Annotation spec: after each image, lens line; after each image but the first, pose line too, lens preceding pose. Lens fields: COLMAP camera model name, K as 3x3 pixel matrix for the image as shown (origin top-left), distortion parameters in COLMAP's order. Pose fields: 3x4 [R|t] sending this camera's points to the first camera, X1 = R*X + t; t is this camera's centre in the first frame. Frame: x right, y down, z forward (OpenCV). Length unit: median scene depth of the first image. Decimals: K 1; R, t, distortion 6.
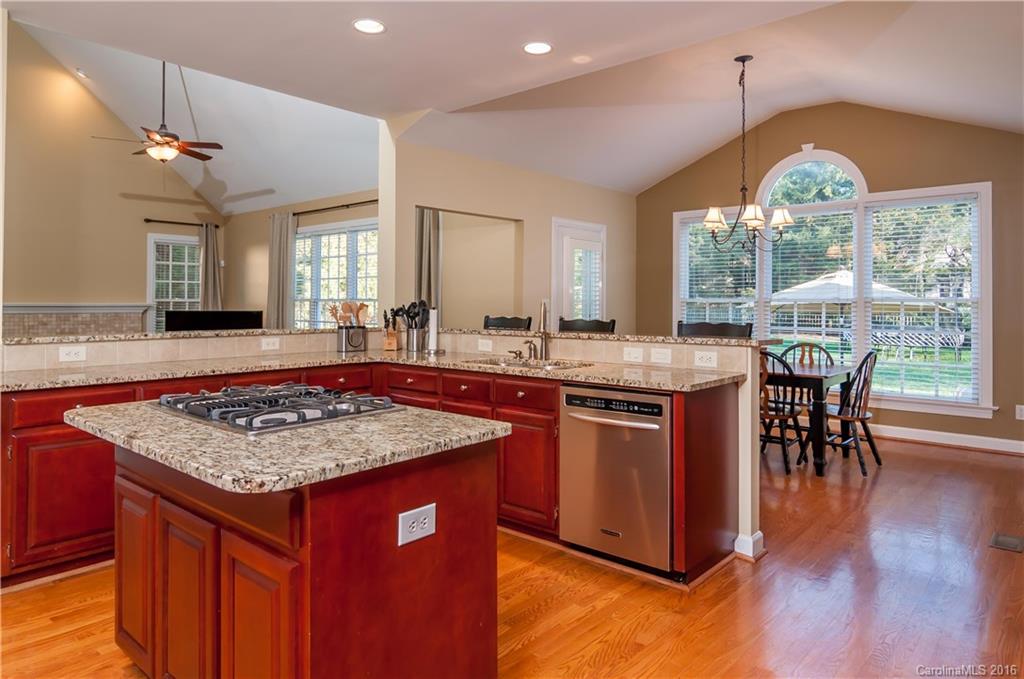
lens RADIAL K [[654.0, 0, 510.6], [0, 654.0, 289.8], [0, 0, 1]] dist [-0.003323, -0.000485]
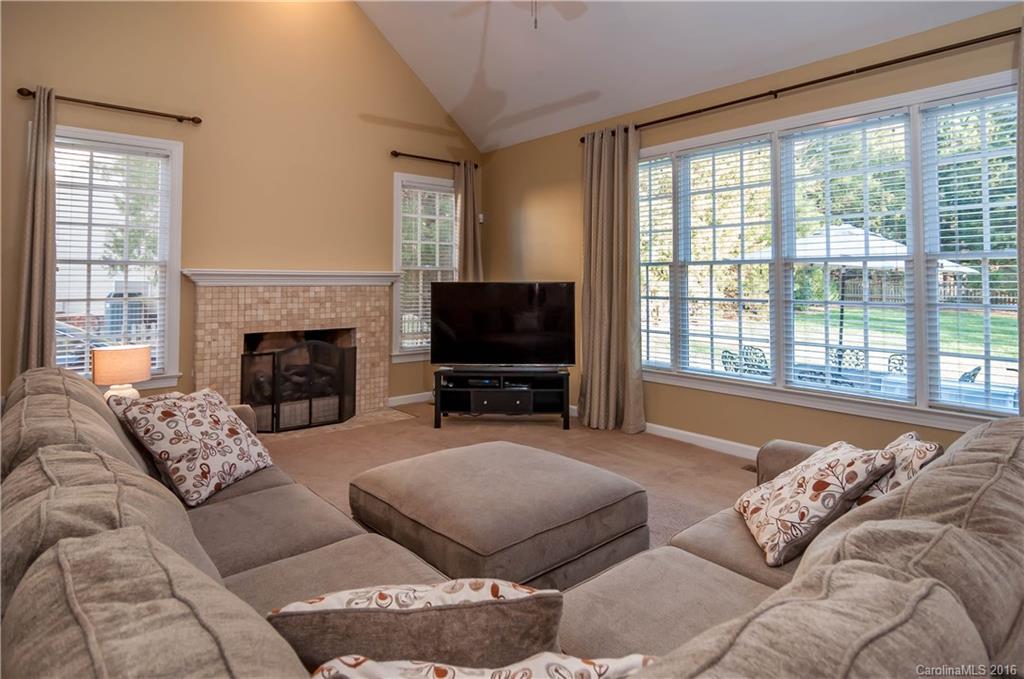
lens RADIAL K [[566.6, 0, 515.4], [0, 566.6, 268.5], [0, 0, 1]] dist [0.000825, 0.000410]
pose [[0.990213, -0.003620, -0.139518, -0.365708], [0.003815, 0.999992, 0.001130, 0.017718], [0.139513, -0.001651, 0.990219, 0.444006]]
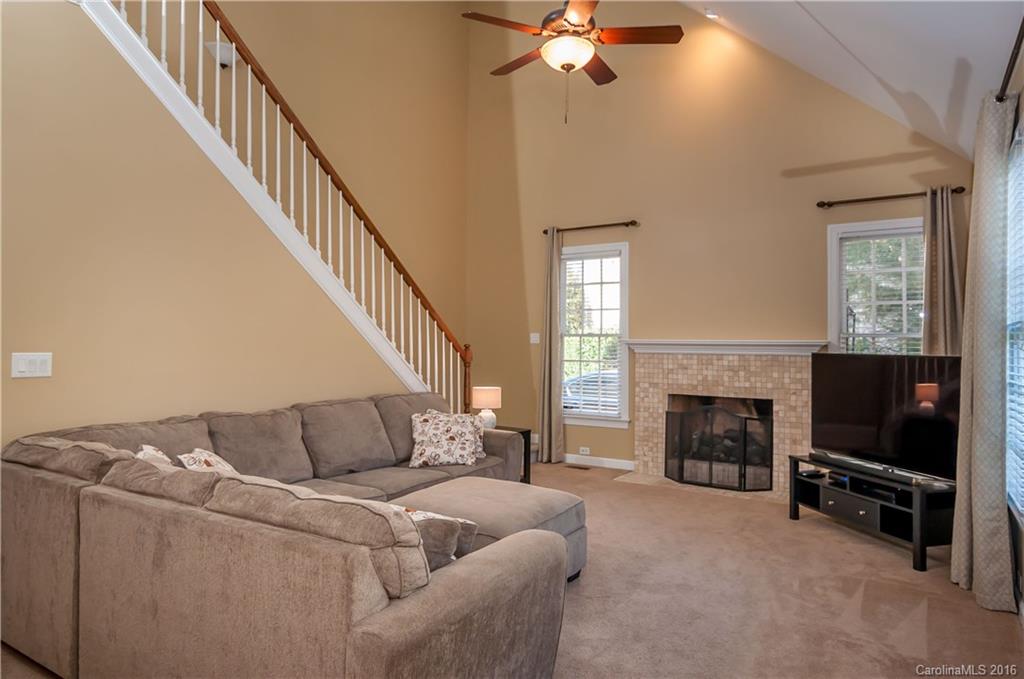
lens RADIAL K [[616.9, 0, 514.6], [0, 616.9, 339.4], [0, 0, 1]] dist [-0.006126, -0.000951]
pose [[0.161292, -0.007230, -0.986880, -0.038346], [0.015534, 0.999868, -0.004786, 0.018902], [0.986784, -0.014558, 0.161383, 0.662963]]
